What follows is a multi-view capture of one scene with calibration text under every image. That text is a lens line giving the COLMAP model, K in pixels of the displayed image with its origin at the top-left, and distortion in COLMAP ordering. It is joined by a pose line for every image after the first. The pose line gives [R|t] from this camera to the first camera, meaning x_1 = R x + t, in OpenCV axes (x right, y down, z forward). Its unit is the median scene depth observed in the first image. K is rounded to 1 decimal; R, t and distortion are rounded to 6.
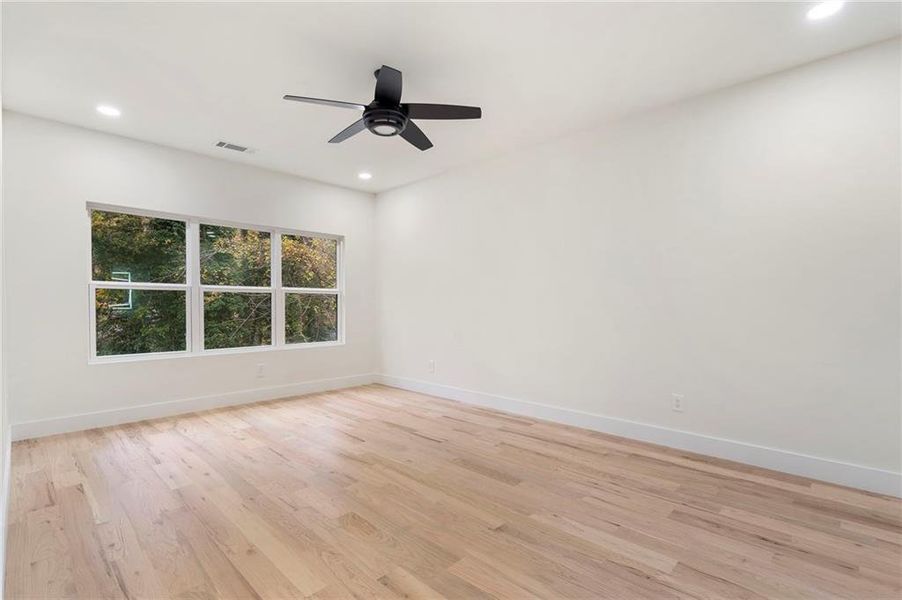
lens RADIAL K [[412.4, 0, 449.1], [0, 412.4, 299.6], [0, 0, 1]] dist [-0.002424, 0.000560]
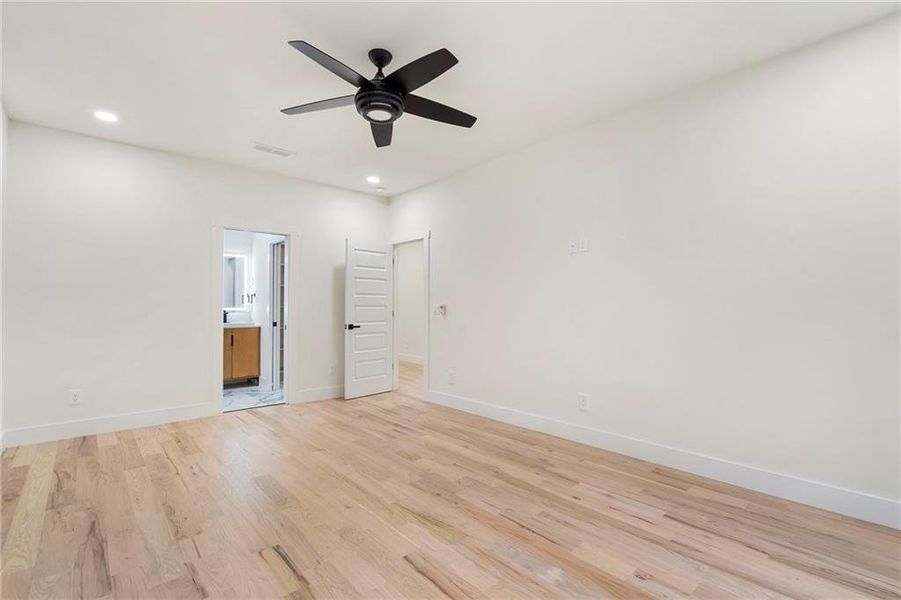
lens RADIAL K [[411.9, 0, 448.6], [0, 411.9, 299.6], [0, 0, 1]] dist [-0.002424, 0.000560]
pose [[-0.996142, 0.001738, 0.087741, -0.410290], [-0.000662, 0.999626, -0.027322, 0.015678], [-0.087756, -0.027275, -0.995769, 2.033586]]
